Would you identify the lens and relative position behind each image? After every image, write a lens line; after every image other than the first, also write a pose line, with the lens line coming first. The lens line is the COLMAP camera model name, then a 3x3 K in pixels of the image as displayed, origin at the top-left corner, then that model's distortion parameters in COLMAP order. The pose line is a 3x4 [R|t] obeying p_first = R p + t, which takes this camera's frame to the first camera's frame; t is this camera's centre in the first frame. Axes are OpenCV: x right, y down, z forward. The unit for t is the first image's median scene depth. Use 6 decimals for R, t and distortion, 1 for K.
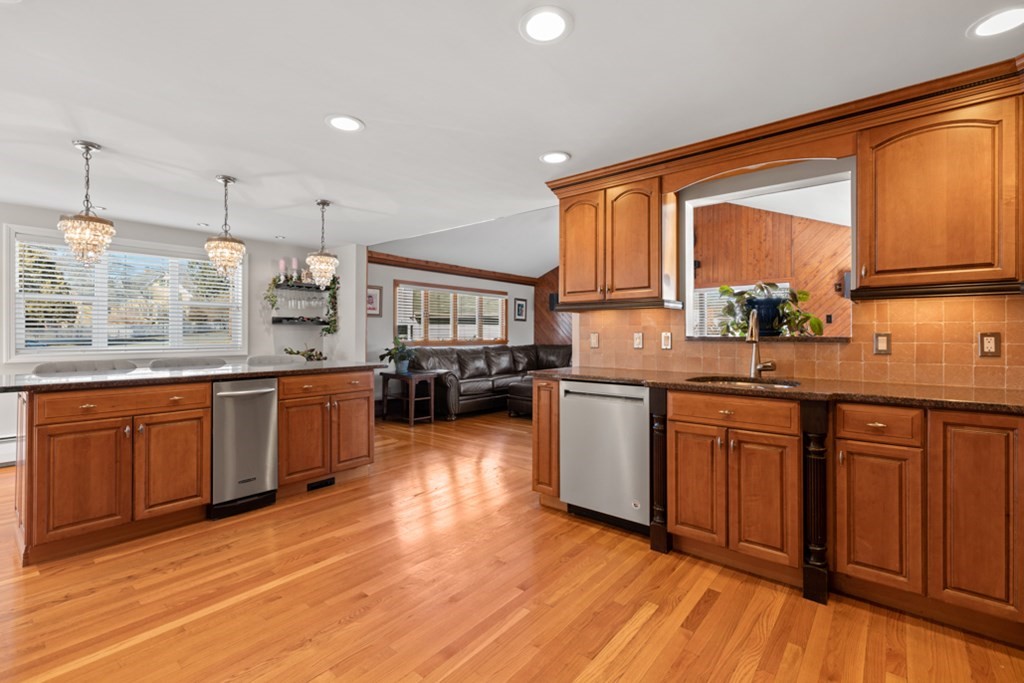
lens RADIAL K [[459.7, 0, 514.4], [0, 459.7, 334.9], [0, 0, 1]] dist [0.004243, 0.000033]
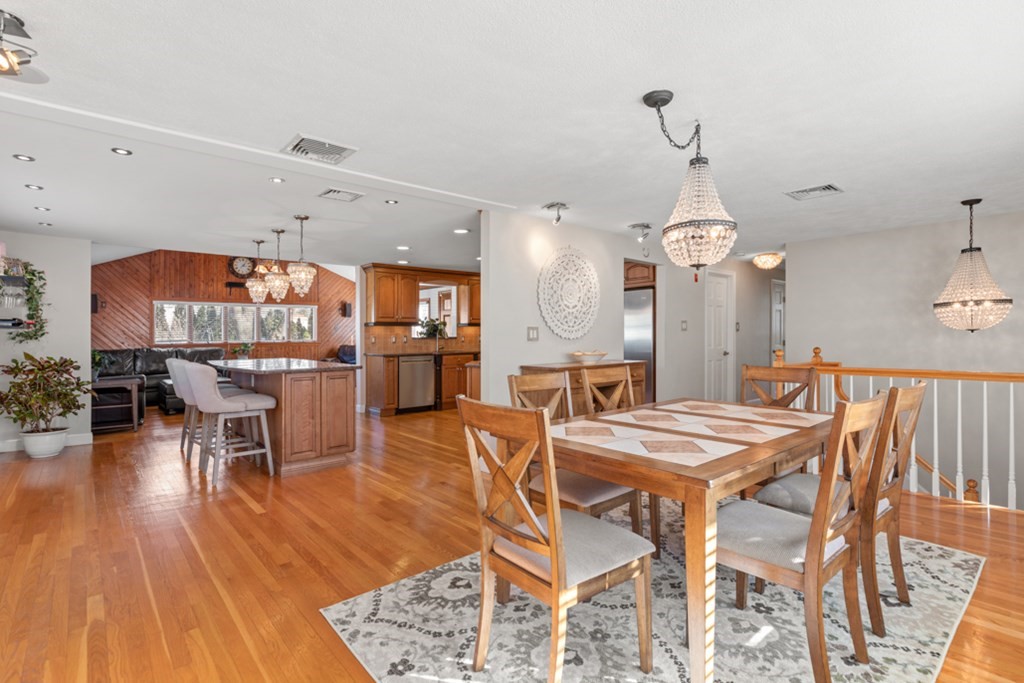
lens RADIAL K [[490.6, 0, 512.0], [0, 490.6, 341.5], [0, 0, 1]] dist [-0.000142, 0.000001]
pose [[0.164174, -0.011140, 0.986368, -2.961072], [0.012928, 0.999875, 0.009141, 0.010464], [-0.986347, 0.011251, 0.164297, 0.036151]]
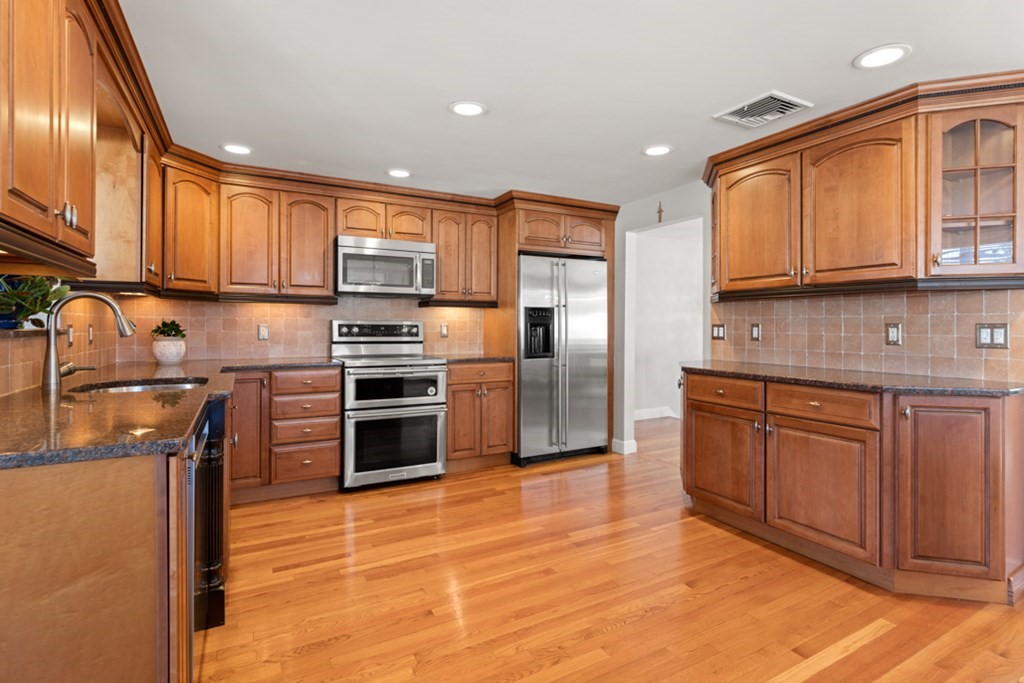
lens RADIAL K [[497.0, 0, 515.8], [0, 497.0, 328.3], [0, 0, 1]] dist [-0.002320, -0.000280]
pose [[-0.930624, -0.004157, 0.365954, -0.461278], [-0.000841, 0.999957, 0.009219, -0.005639], [-0.365977, 0.008272, -0.930587, 1.735406]]
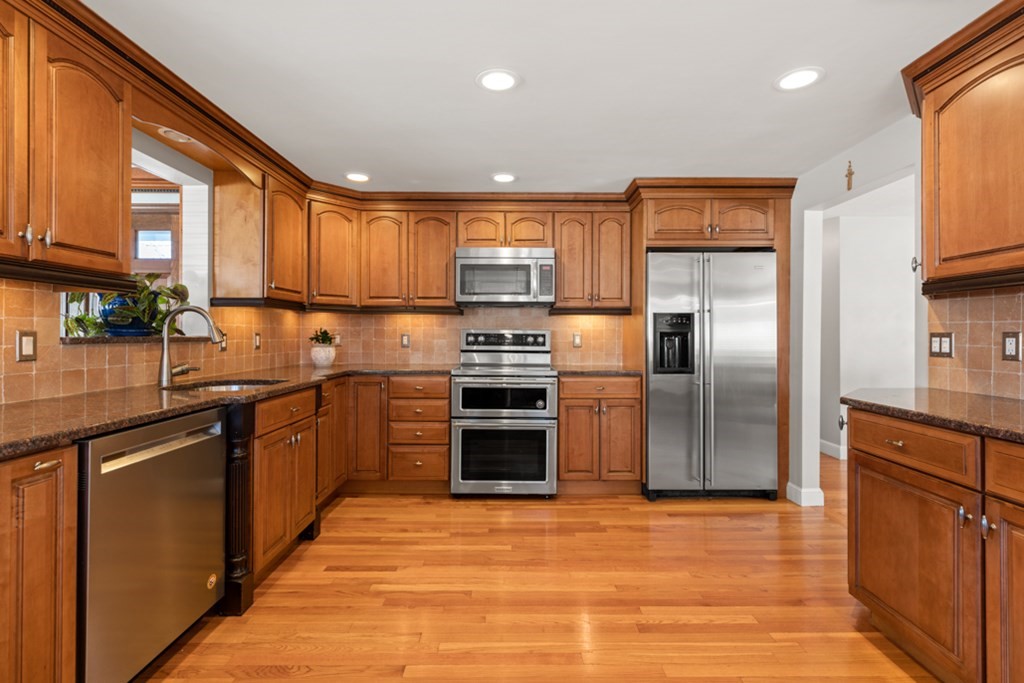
lens RADIAL K [[459.7, 0, 514.4], [0, 459.7, 334.9], [0, 0, 1]] dist [0.004243, 0.000033]
pose [[-0.642013, -0.002620, 0.766690, -0.650154], [-0.000224, 0.999995, 0.003230, -0.003096], [-0.766694, 0.001902, -0.642010, 1.278603]]
